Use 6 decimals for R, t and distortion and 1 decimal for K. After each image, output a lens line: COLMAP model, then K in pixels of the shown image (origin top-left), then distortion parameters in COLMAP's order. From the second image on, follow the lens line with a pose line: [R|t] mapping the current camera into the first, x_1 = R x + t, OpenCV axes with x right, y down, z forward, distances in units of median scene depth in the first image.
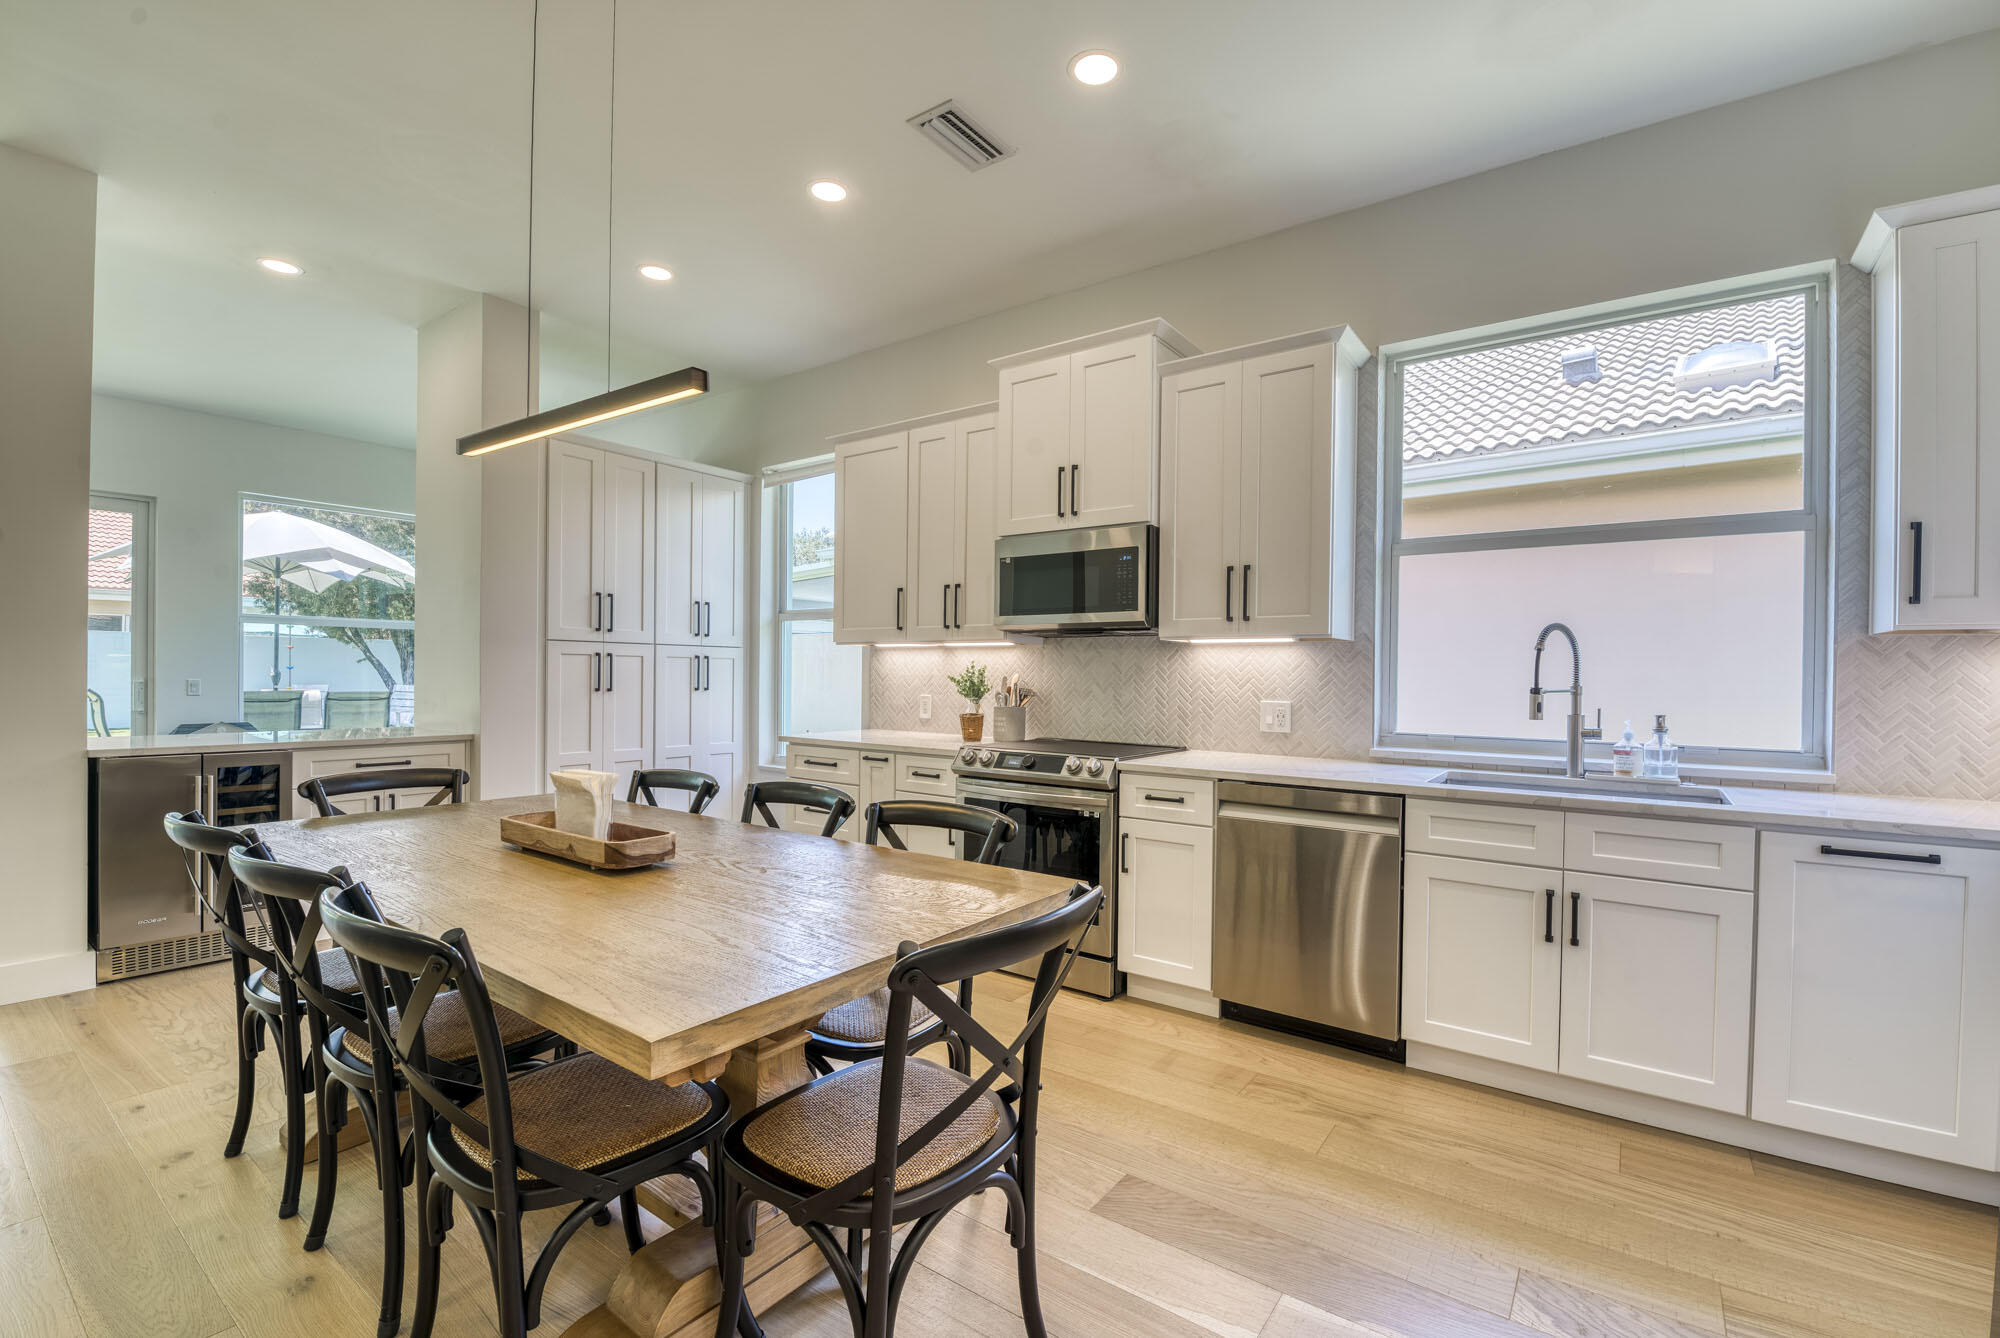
lens RADIAL K [[858.2, 0, 1021.0], [0, 858.2, 683.0], [0, 0, 1]] dist [-0.005062, -0.007787]
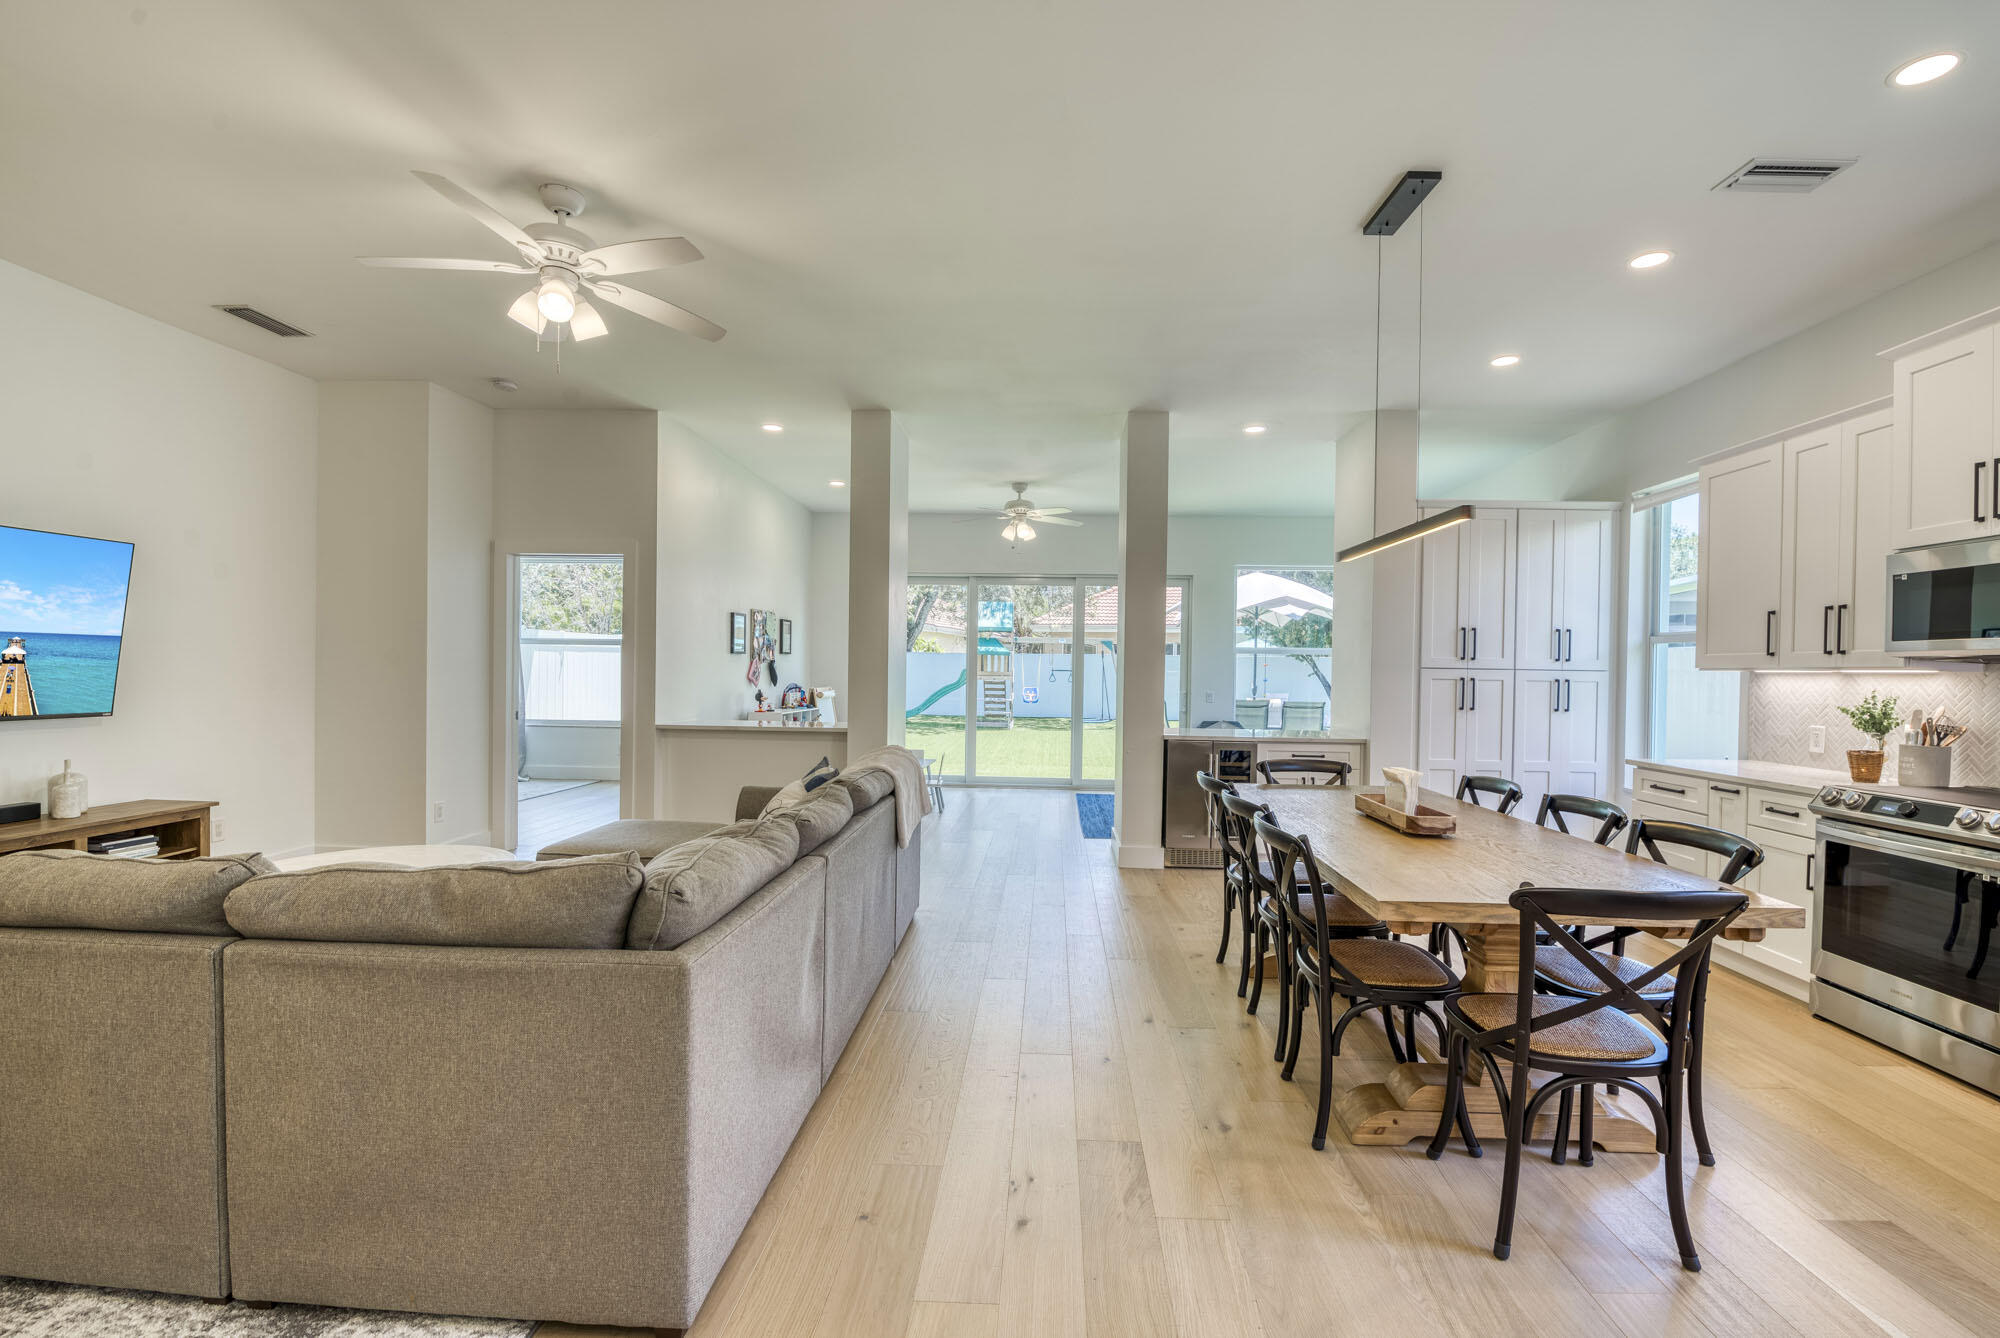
lens RADIAL K [[858.2, 0, 1021.0], [0, 858.2, 683.0], [0, 0, 1]] dist [-0.005062, -0.007787]
pose [[0.548288, 0.007998, -0.836252, 0.227013], [-0.017347, 0.999848, -0.001811, -0.019960], [0.836110, 0.015500, 0.548343, -0.232677]]
